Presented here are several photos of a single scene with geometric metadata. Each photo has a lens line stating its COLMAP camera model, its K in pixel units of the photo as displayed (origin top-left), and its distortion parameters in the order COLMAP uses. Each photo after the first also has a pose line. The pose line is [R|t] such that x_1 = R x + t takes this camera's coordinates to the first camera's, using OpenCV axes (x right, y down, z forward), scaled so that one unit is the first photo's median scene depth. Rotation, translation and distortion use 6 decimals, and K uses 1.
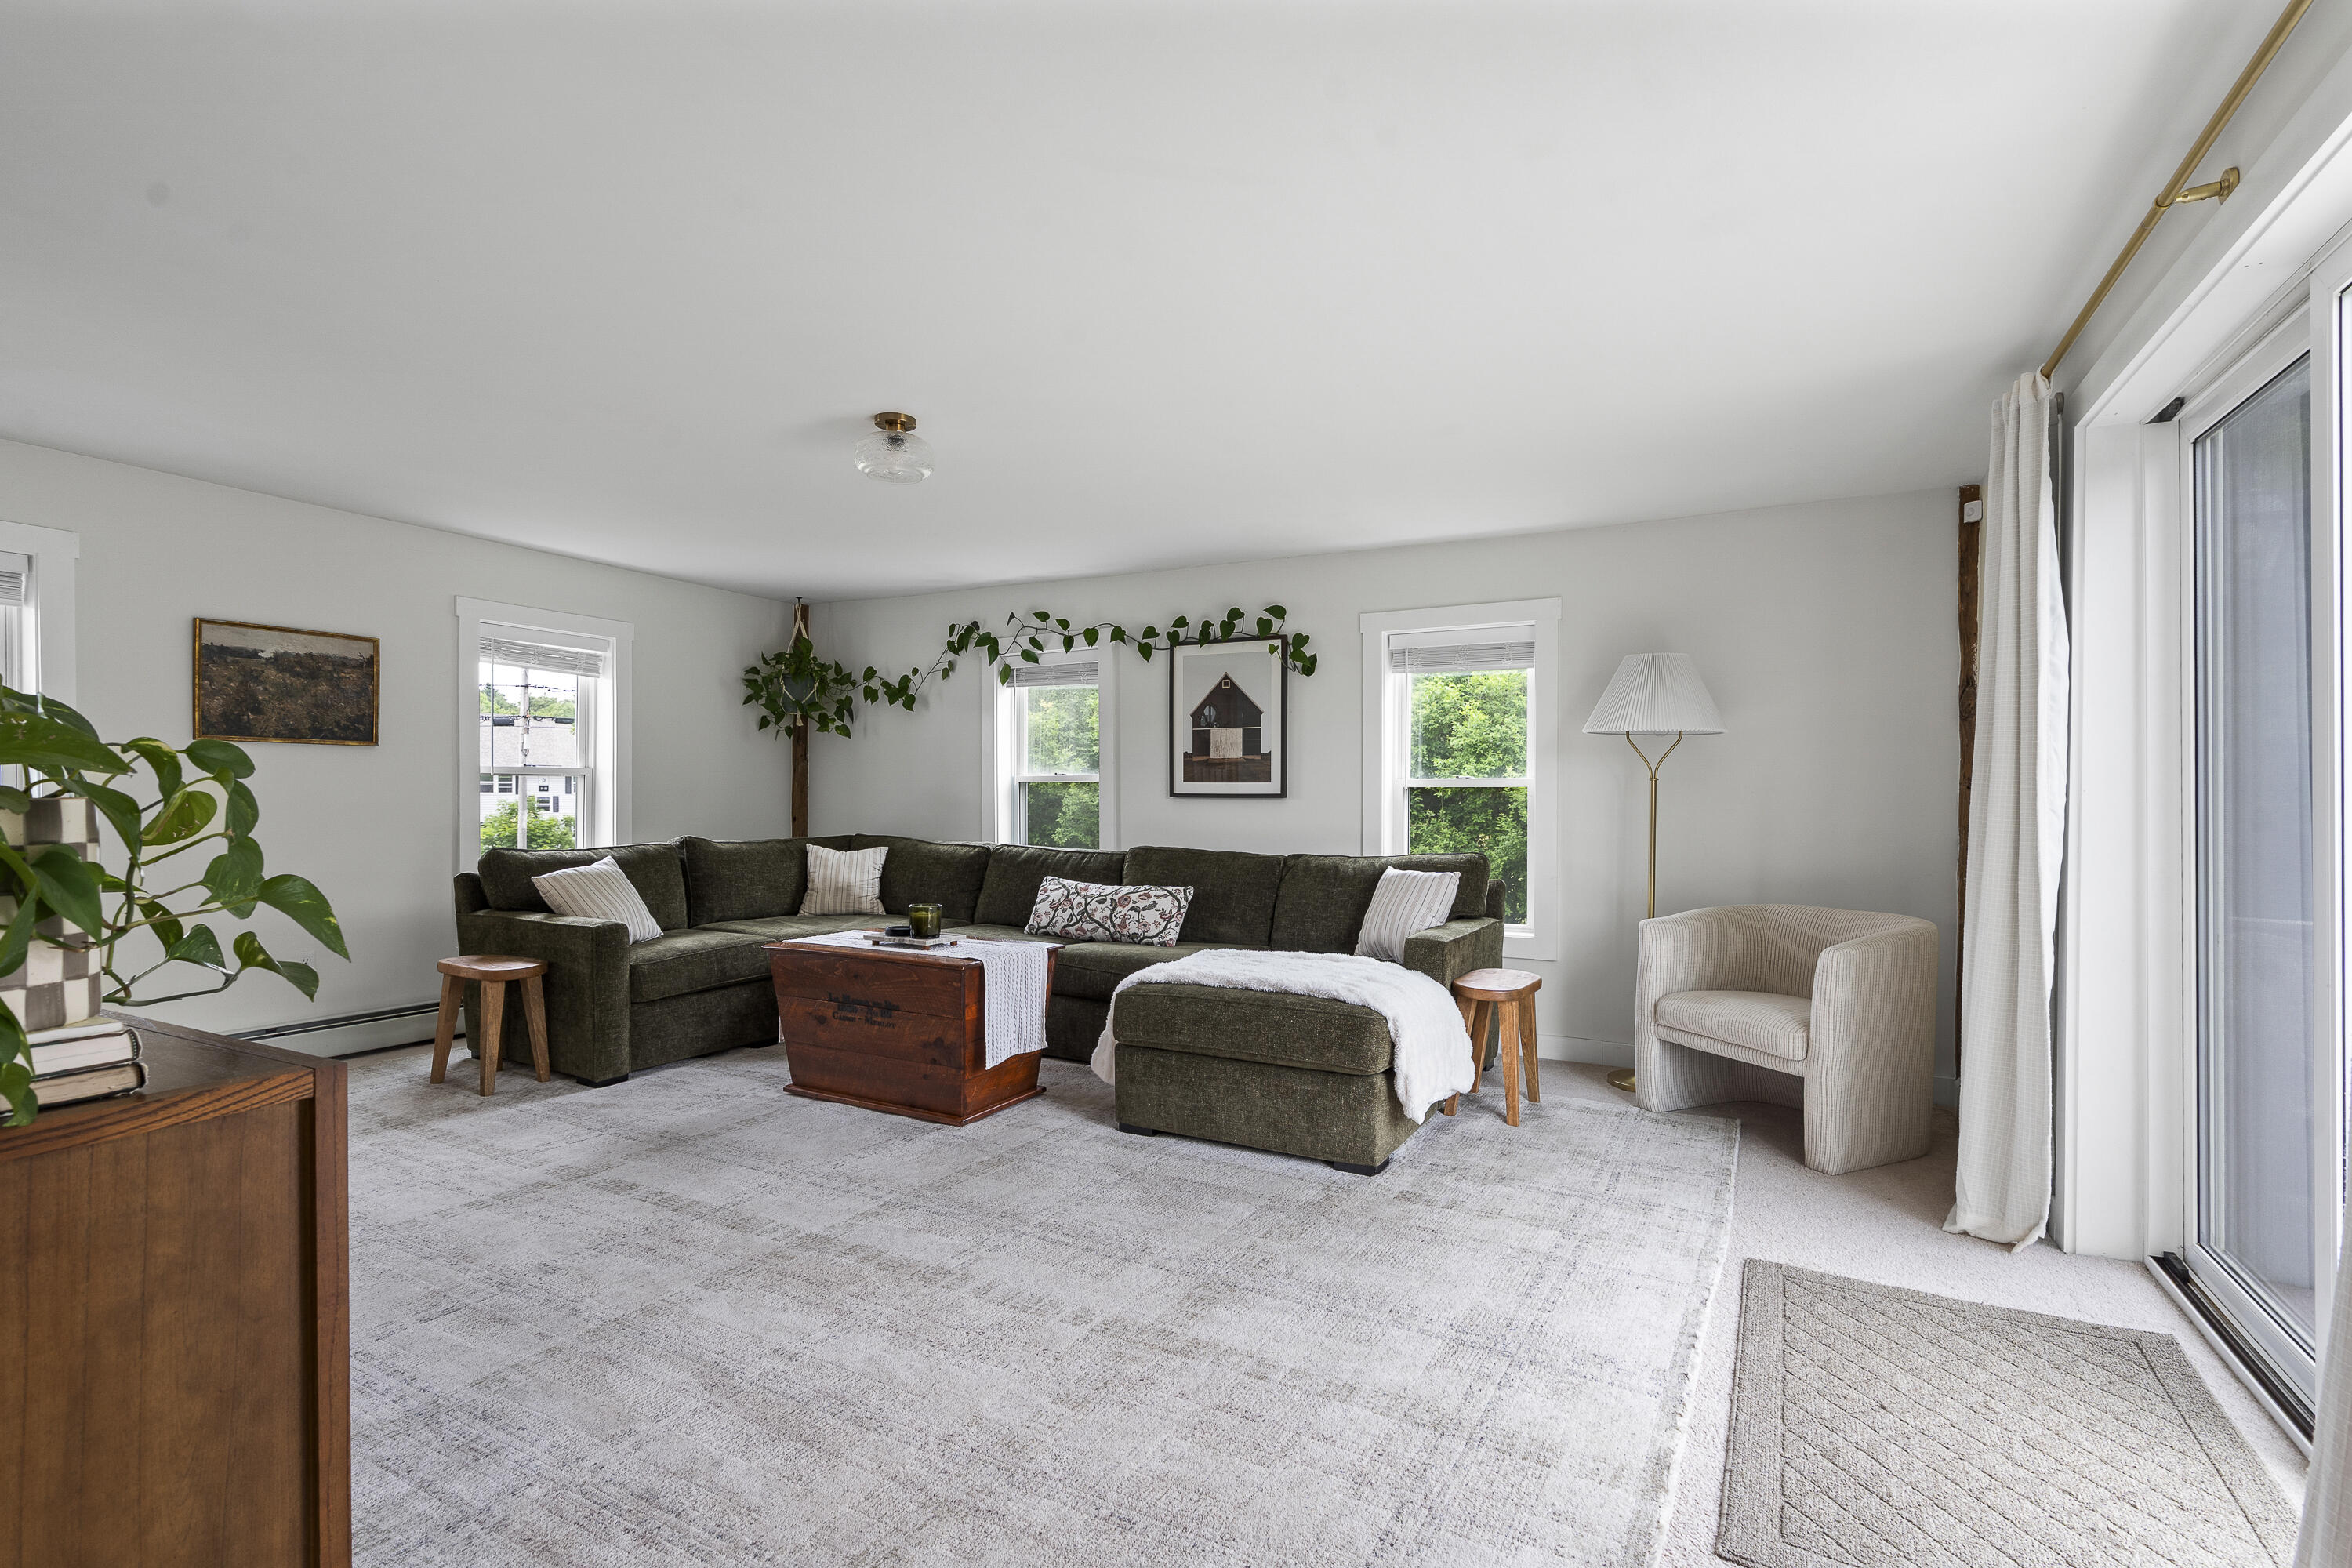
lens RADIAL K [[1070.8, 0, 1177.1], [0, 1070.8, 803.8], [0, 0, 1]] dist [-0.002326, -0.001682]
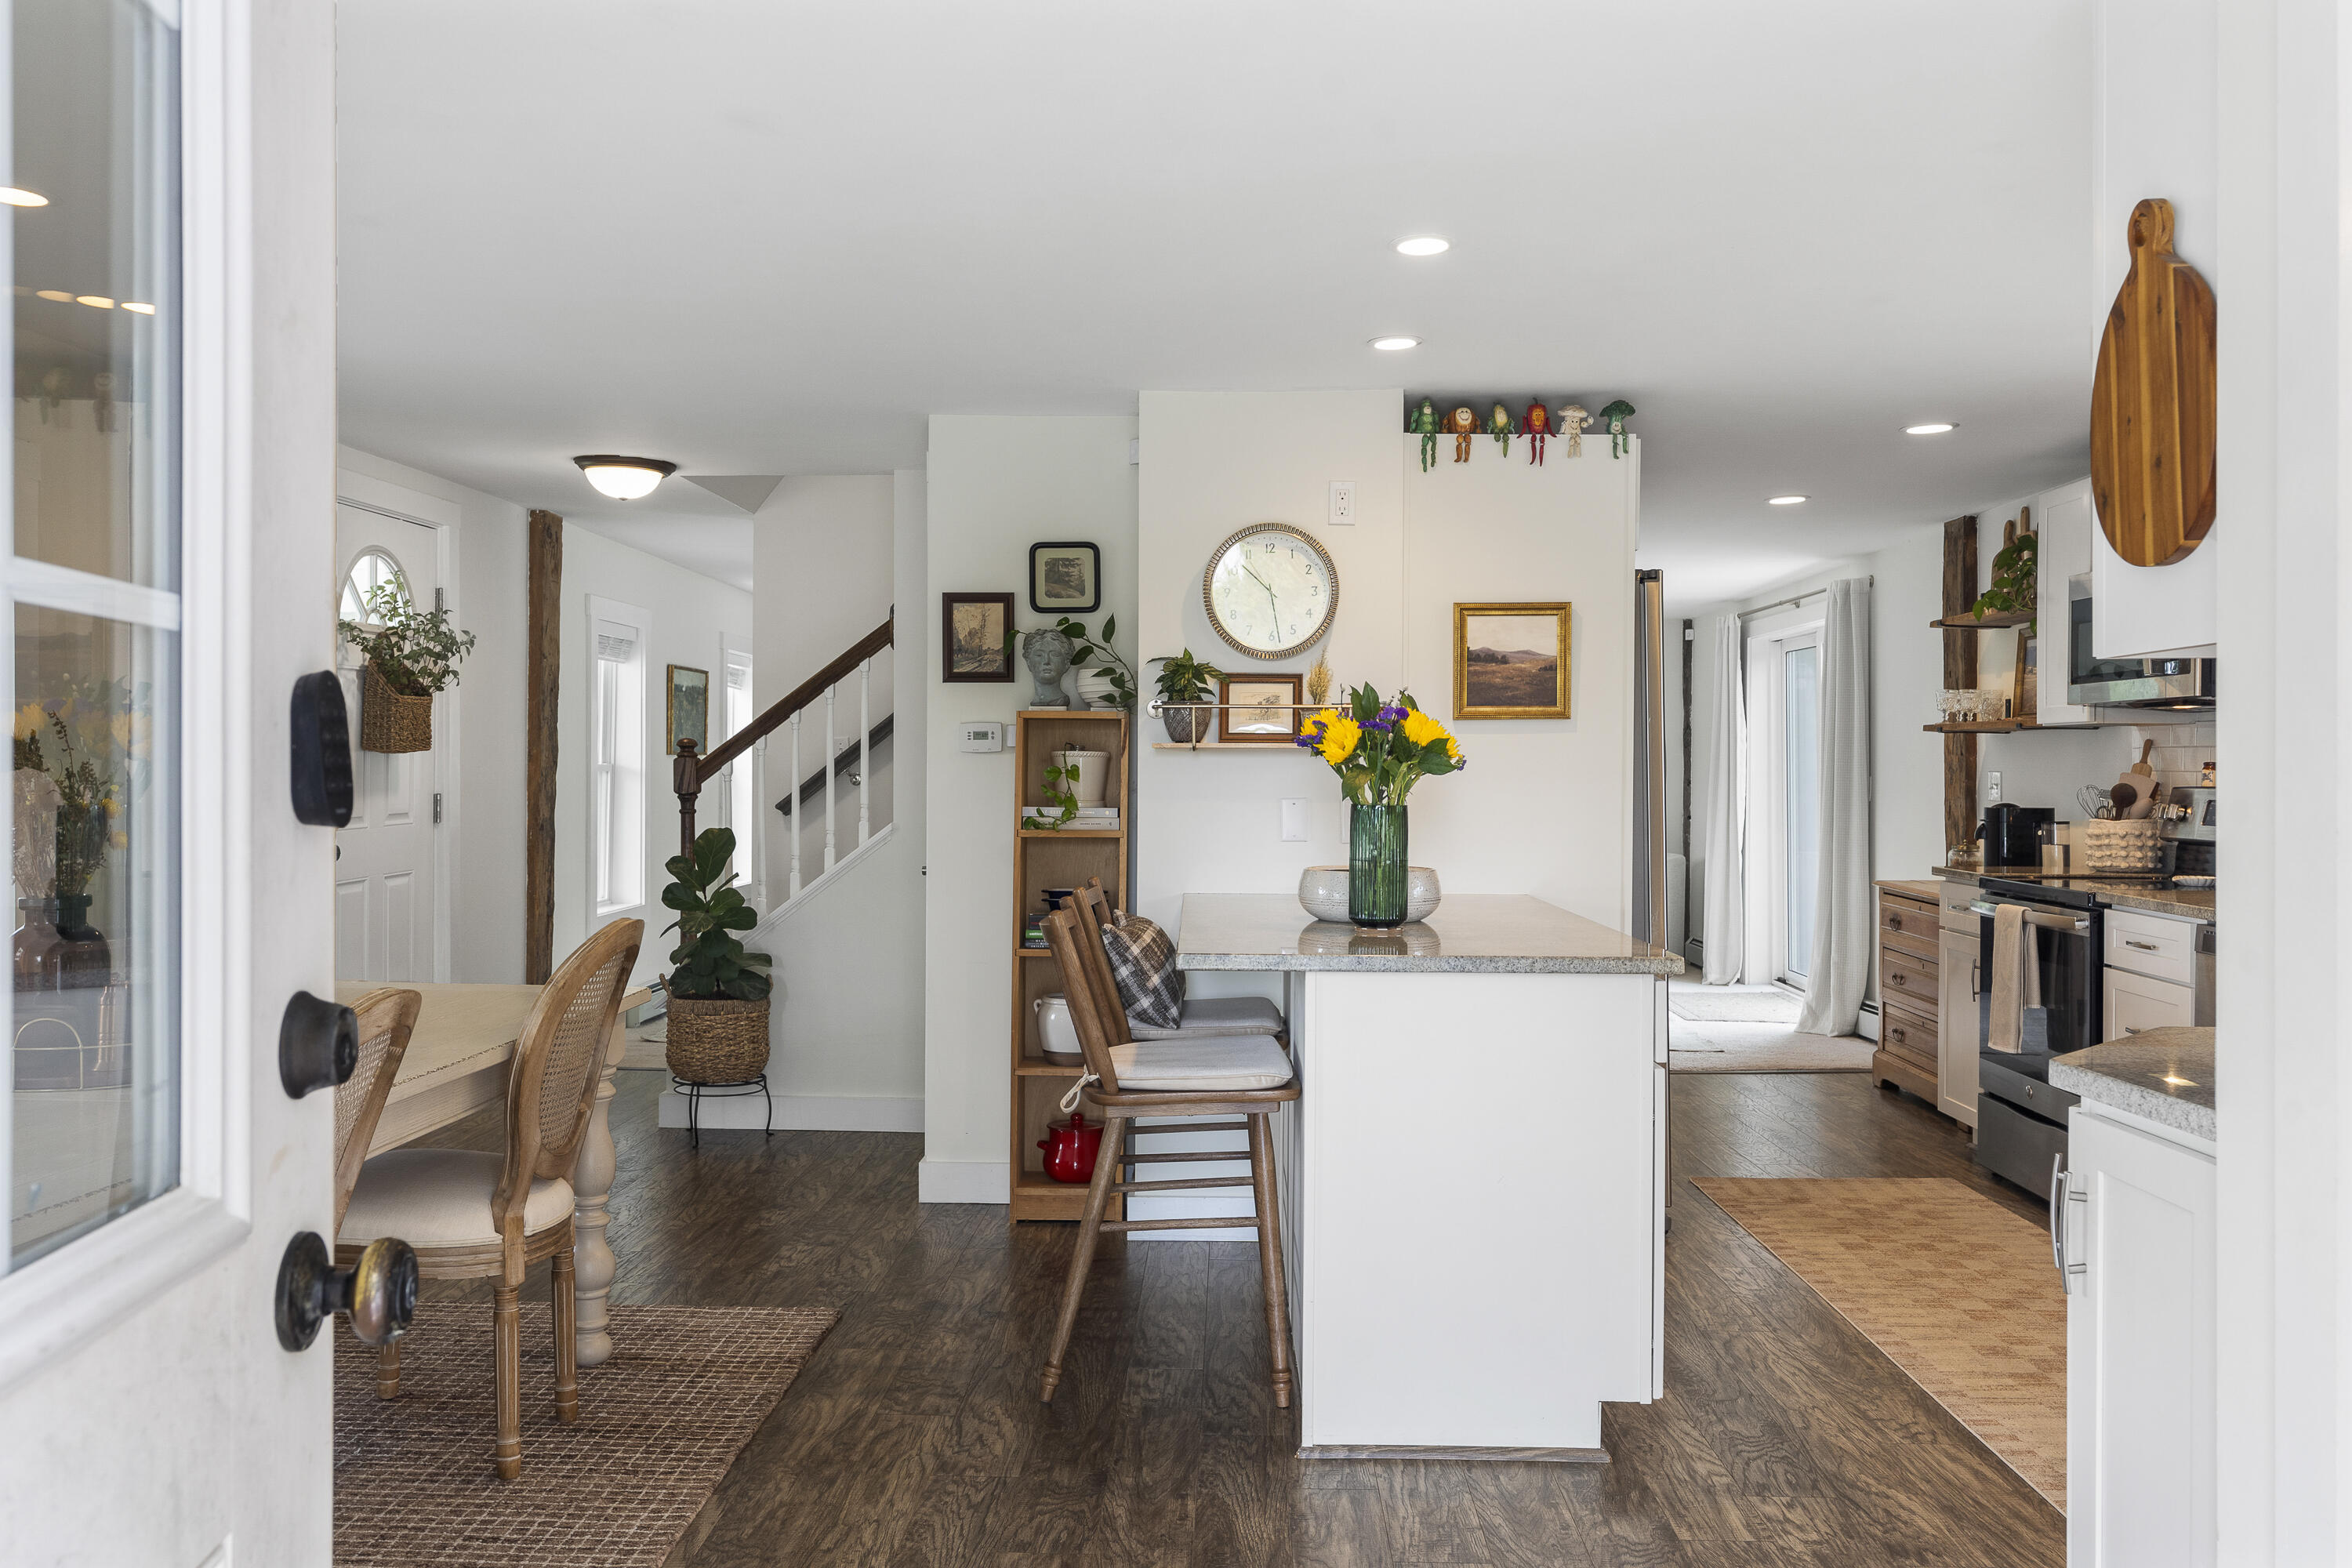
lens RADIAL K [[1841.3, 0, 1172.0], [0, 1841.3, 777.6], [0, 0, 1]] dist [0.005759, 0.000146]
pose [[0.896722, -0.002167, 0.442590, -1.080886], [0.002964, 0.999995, -0.001111, -0.019933], [-0.442585, 0.002308, 0.896724, -1.073855]]
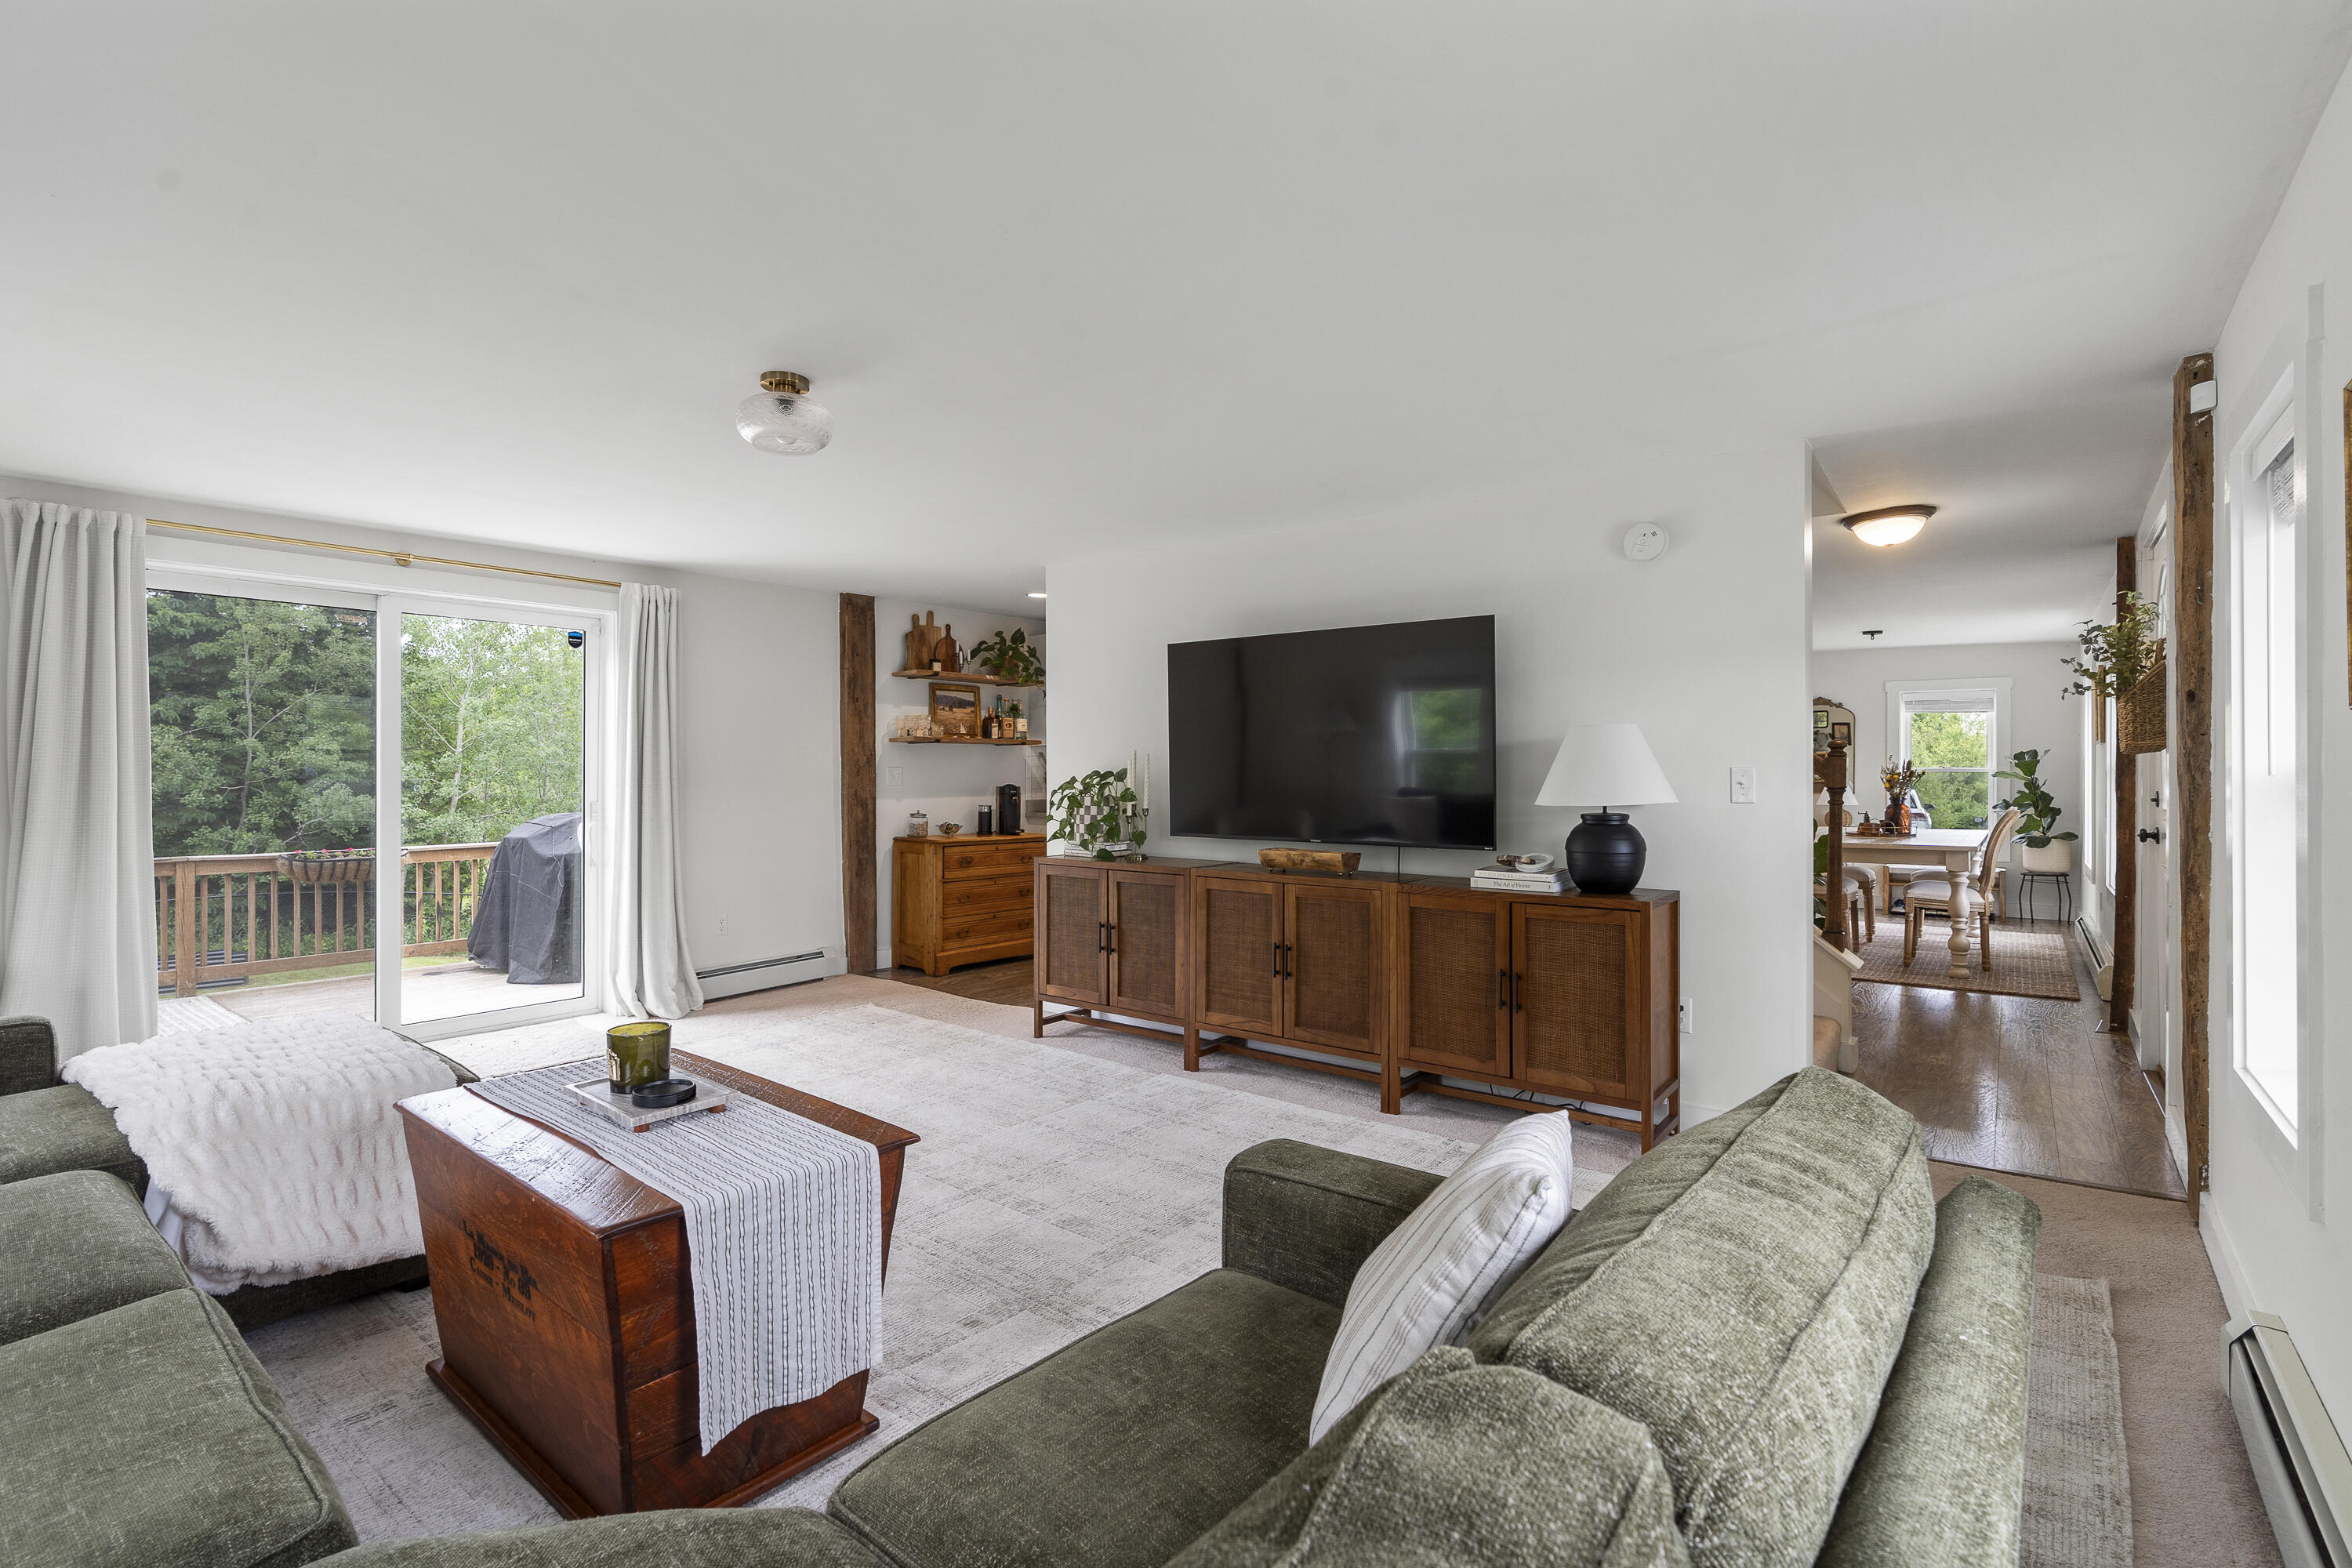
lens RADIAL K [[1070.8, 0, 1159.5], [0, 1070.8, 778.4], [0, 0, 1]] dist [-0.002326, -0.001682]
pose [[-0.982651, -0.003431, 0.185432, -0.457335], [-0.000967, 0.999910, 0.013377, -0.027794], [-0.185461, 0.012965, -0.982566, 1.093237]]
